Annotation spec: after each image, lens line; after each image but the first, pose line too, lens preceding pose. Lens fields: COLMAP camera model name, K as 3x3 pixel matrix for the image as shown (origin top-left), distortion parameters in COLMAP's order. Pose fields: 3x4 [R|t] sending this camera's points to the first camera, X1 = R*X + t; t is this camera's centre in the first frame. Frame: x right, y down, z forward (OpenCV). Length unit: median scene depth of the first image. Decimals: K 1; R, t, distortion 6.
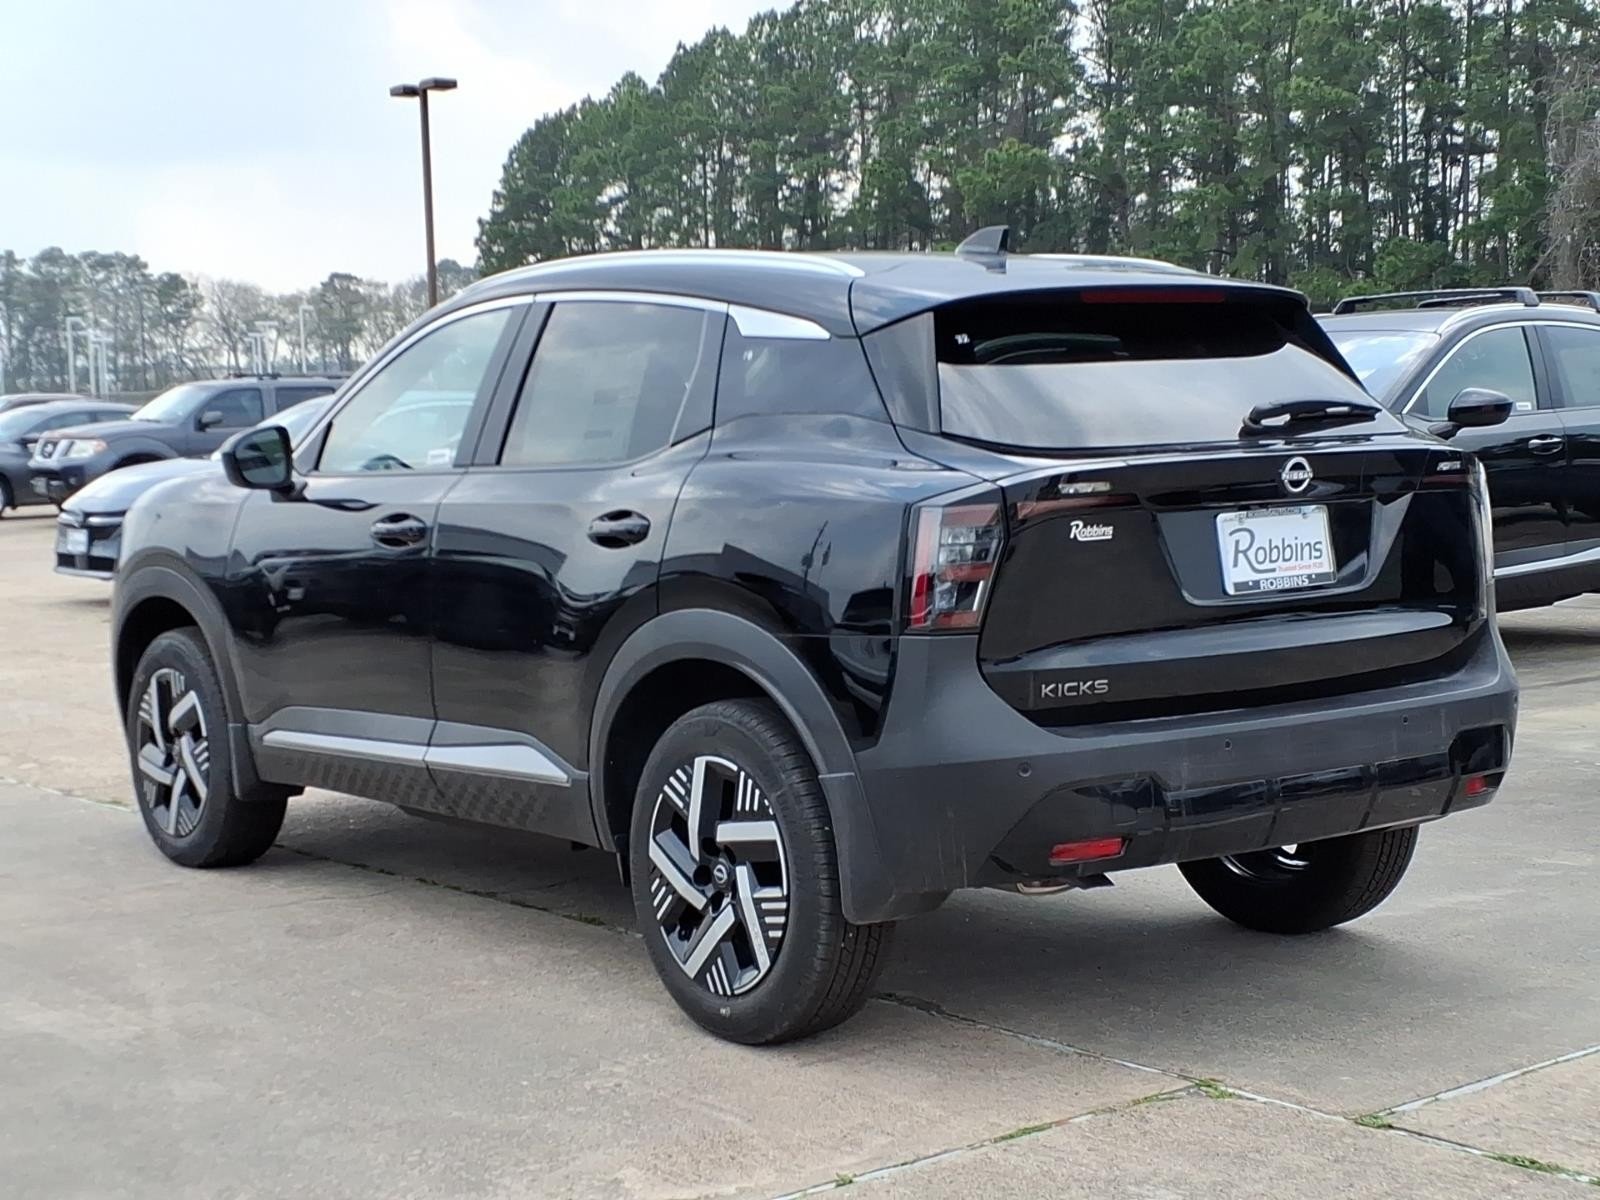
lens RADIAL K [[2385.8, 0, 800.0], [0, 2385.8, 600.0], [0, 0, 1]] dist [0.277803, -1.043647]
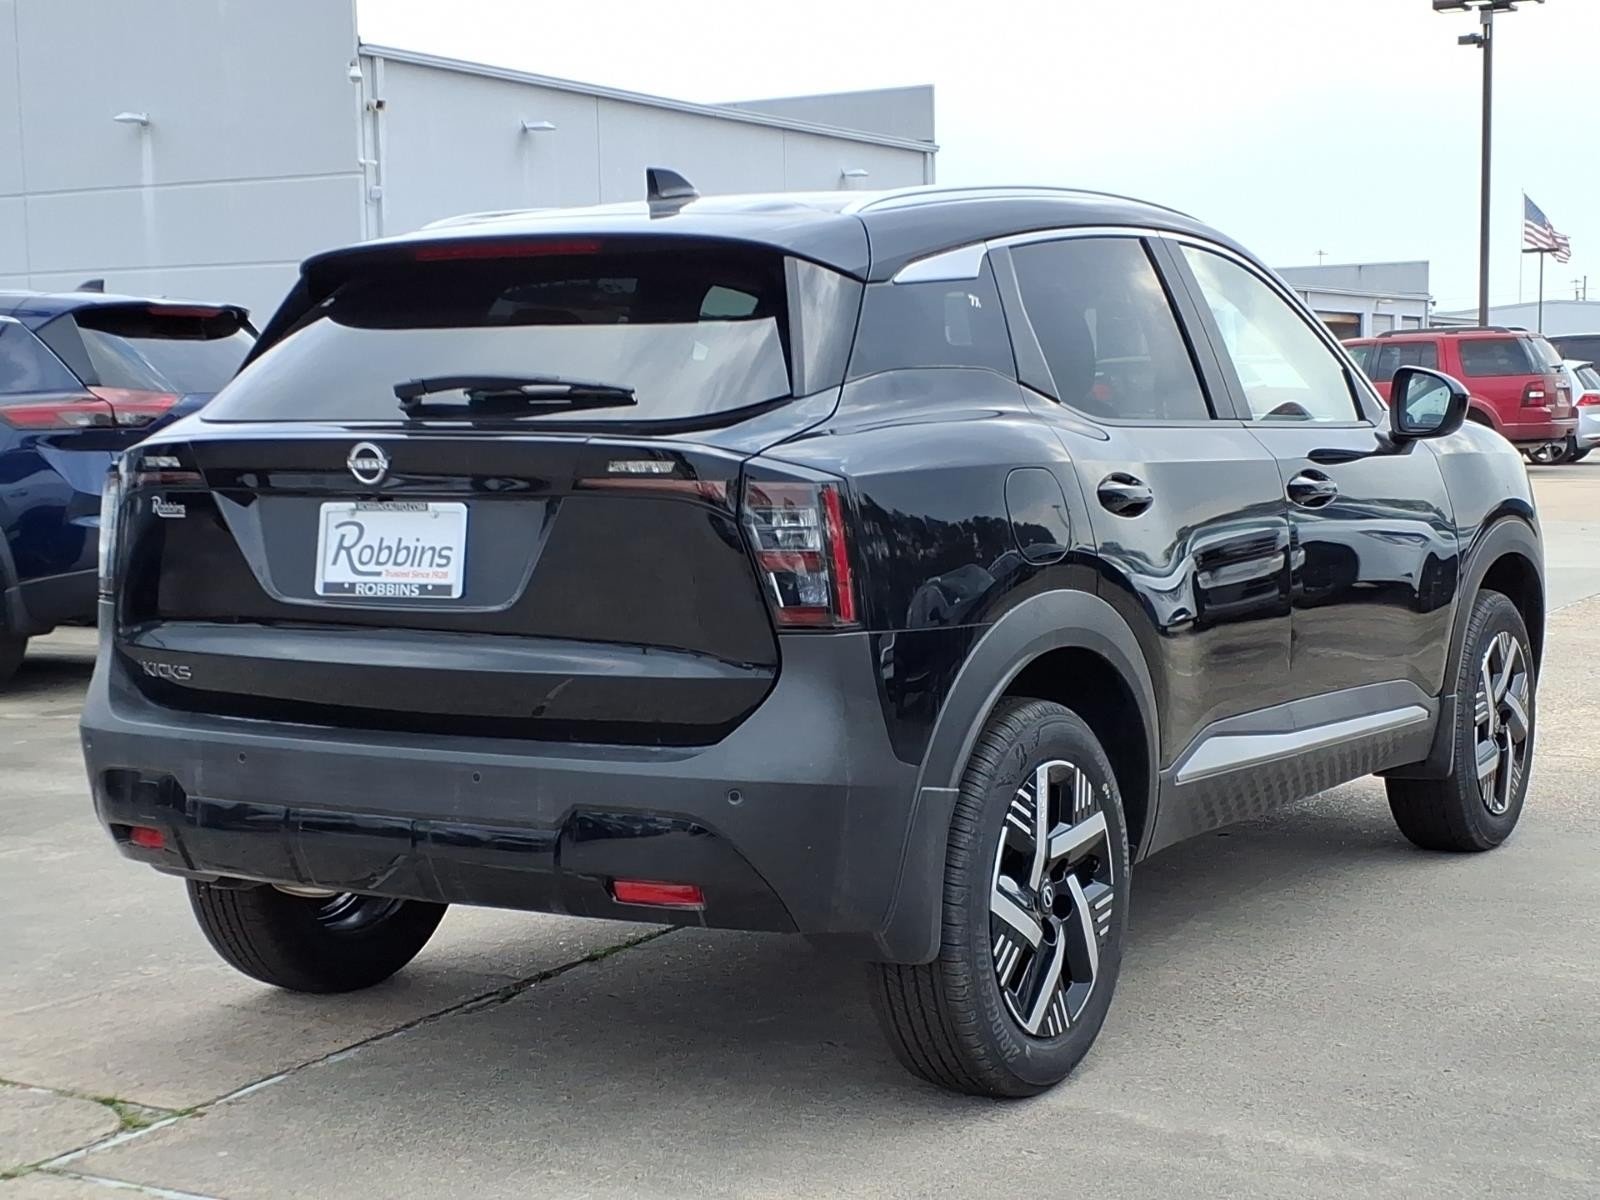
lens RADIAL K [[2431.4, 0, 787.0], [0, 2431.4, 597.4], [0, 0, 1]] dist [0.296279, -1.063246]
pose [[0.377767, 0.093886, -0.921128, 1.059201], [-0.078326, 0.994520, 0.069244, -0.076030], [0.922582, 0.045990, 0.383051, 0.806359]]
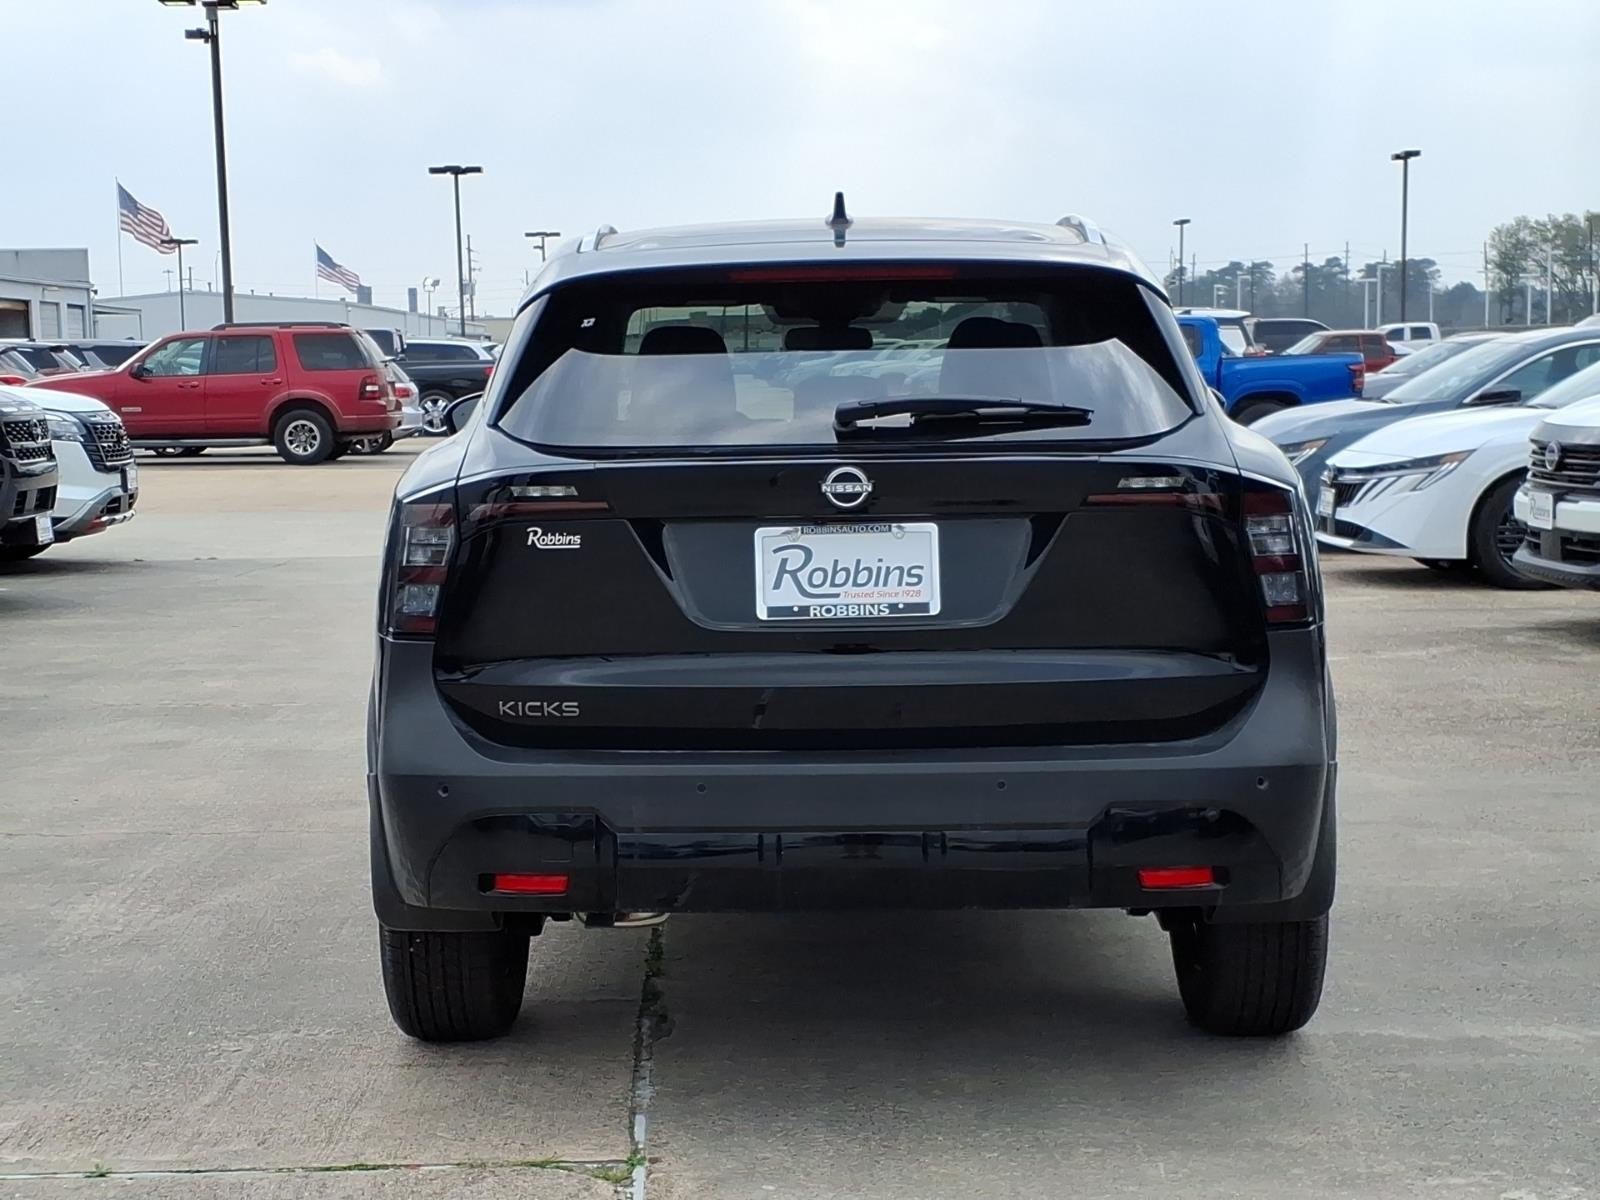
lens RADIAL K [[2431.4, 0, 787.0], [0, 2431.4, 597.4], [0, 0, 1]] dist [0.296279, -1.063246]
pose [[0.789627, 0.066795, -0.609941, 0.721152], [-0.055134, 0.997760, 0.037889, -0.044182], [0.611105, 0.003710, 0.791541, 0.298630]]
